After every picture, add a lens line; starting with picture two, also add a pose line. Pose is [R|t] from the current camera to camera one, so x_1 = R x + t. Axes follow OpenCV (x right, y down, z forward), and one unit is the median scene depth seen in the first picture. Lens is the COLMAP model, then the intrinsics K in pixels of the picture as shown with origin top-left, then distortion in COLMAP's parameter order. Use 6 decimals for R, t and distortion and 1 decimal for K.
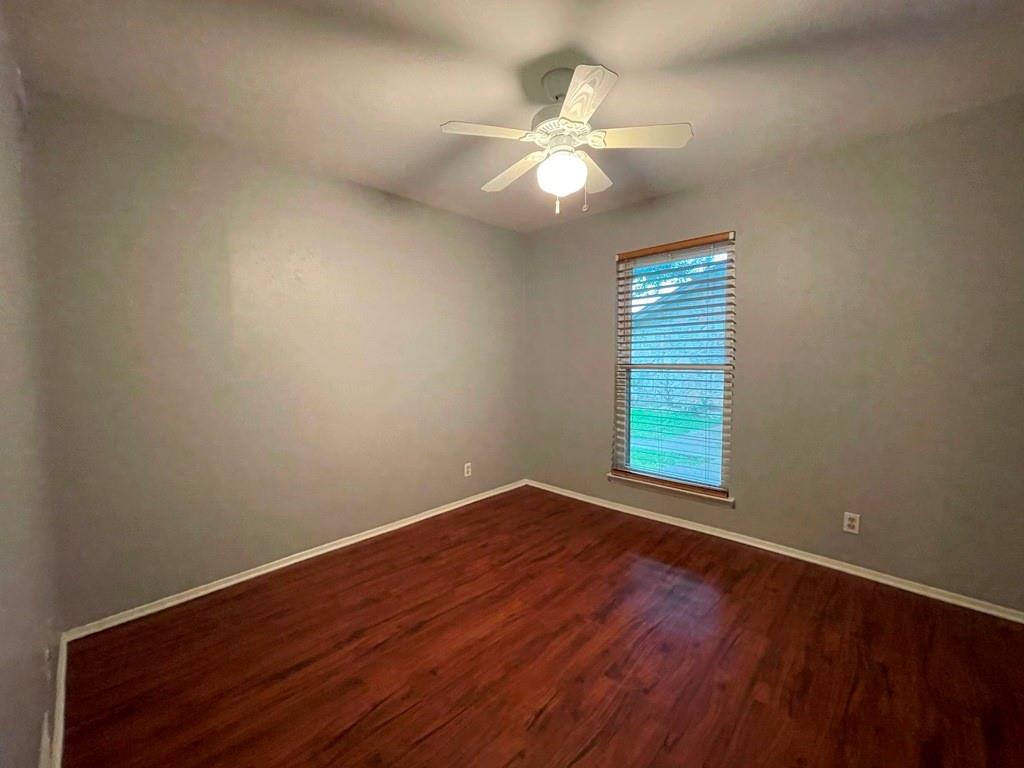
lens RADIAL K [[414.0, 0, 512.0], [0, 414.0, 384.0], [0, 0, 1]] dist [-0.003266, 0.000400]
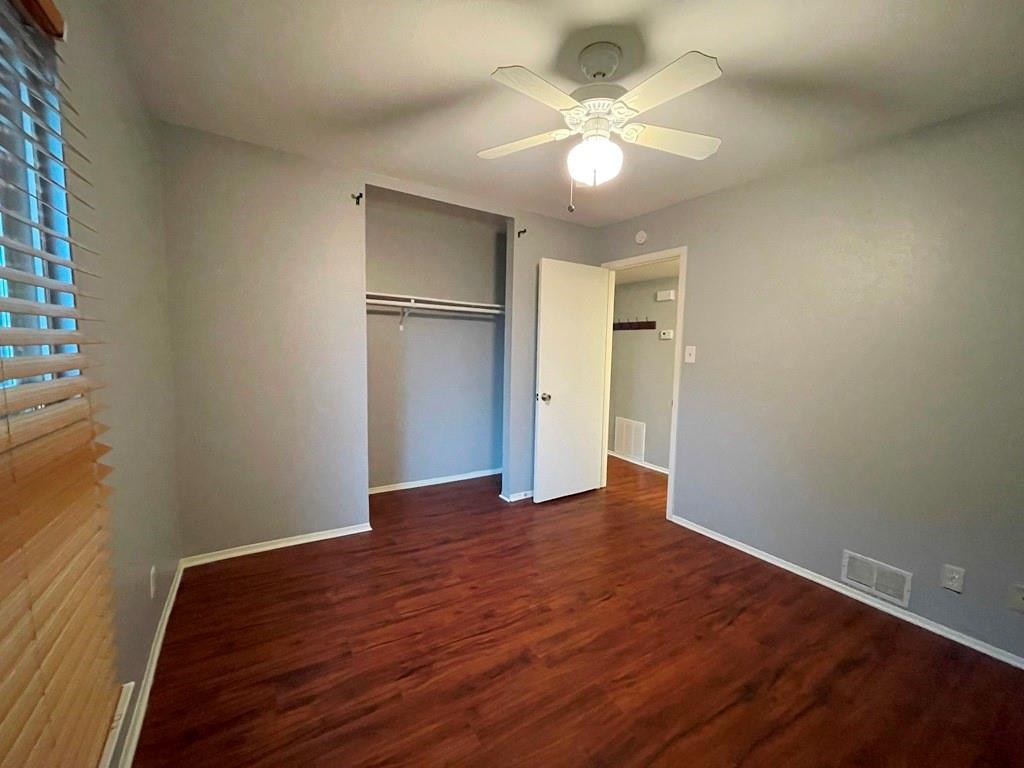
lens RADIAL K [[414.0, 0, 512.0], [0, 414.0, 384.0], [0, 0, 1]] dist [-0.003266, 0.000400]
pose [[-0.970391, -0.039911, 0.238220, 0.057111], [-0.002860, 0.988083, 0.153893, -0.144440], [-0.241523, 0.148655, -0.958941, 1.810162]]
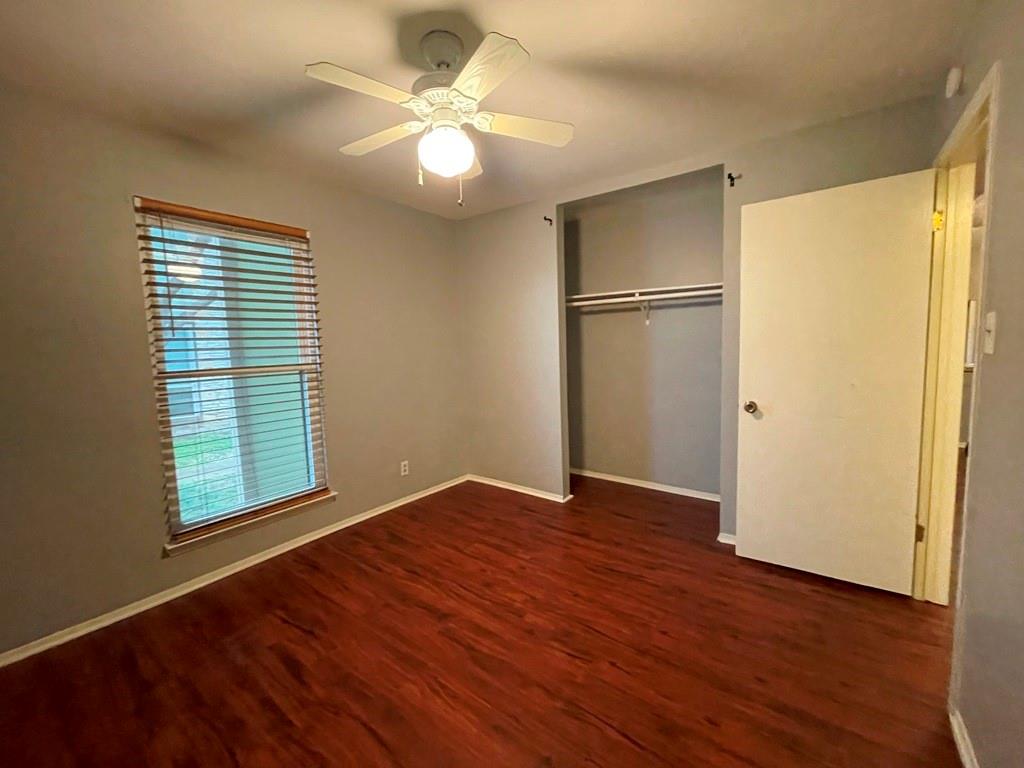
lens RADIAL K [[414.0, 0, 512.0], [0, 414.0, 384.0], [0, 0, 1]] dist [-0.003266, 0.000400]
pose [[-0.117120, -0.085057, 0.989469, -0.758913], [0.095505, 0.990743, 0.096471, -0.069893], [-0.988515, 0.105798, -0.107913, 0.918864]]
